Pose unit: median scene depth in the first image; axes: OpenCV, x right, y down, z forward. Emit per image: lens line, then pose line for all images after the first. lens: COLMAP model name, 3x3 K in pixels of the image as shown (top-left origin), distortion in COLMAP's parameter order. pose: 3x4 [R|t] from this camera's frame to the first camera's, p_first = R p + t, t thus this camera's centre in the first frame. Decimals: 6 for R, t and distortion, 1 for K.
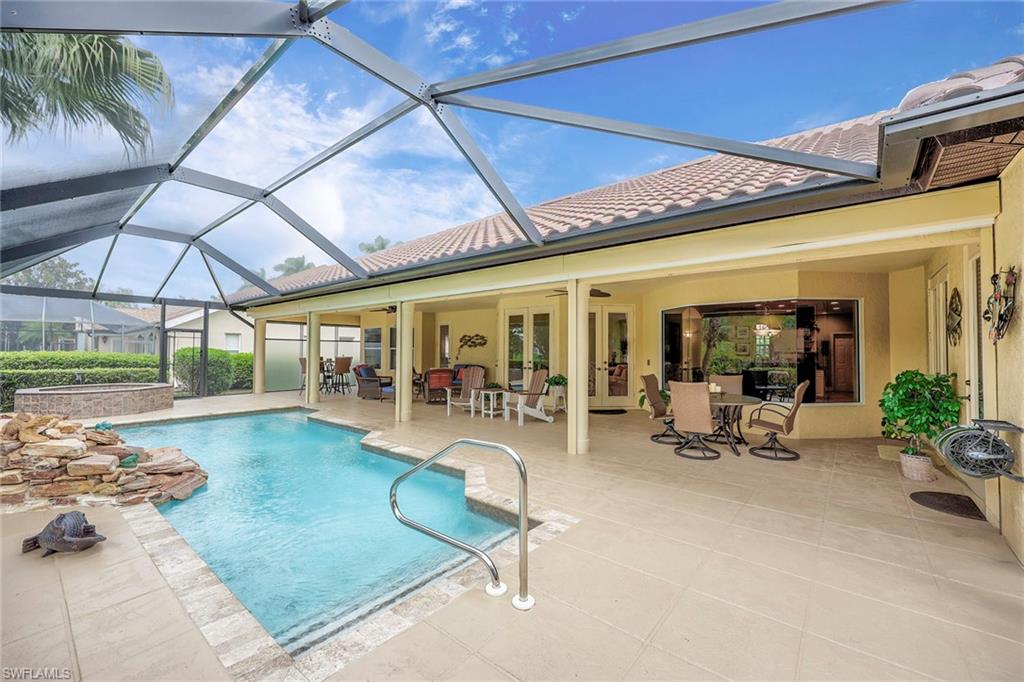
lens RADIAL K [[414.0, 0, 511.0], [0, 414.0, 341.5], [0, 0, 1]] dist [0.001822, 0.000330]
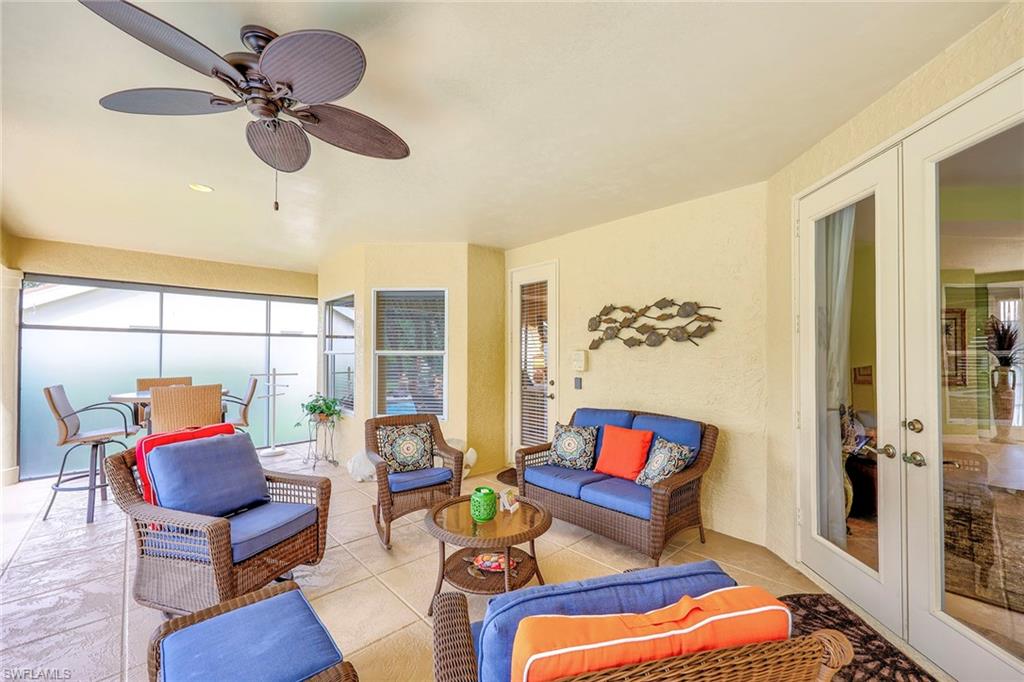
lens RADIAL K [[414.0, 0, 513.5], [0, 414.0, 347.5], [0, 0, 1]] dist [0.001822, 0.000330]
pose [[0.992565, -0.006347, -0.121551, -0.143356], [0.006283, 0.999980, -0.000913, 0.013894], [0.121554, 0.000142, 0.992585, 0.699876]]
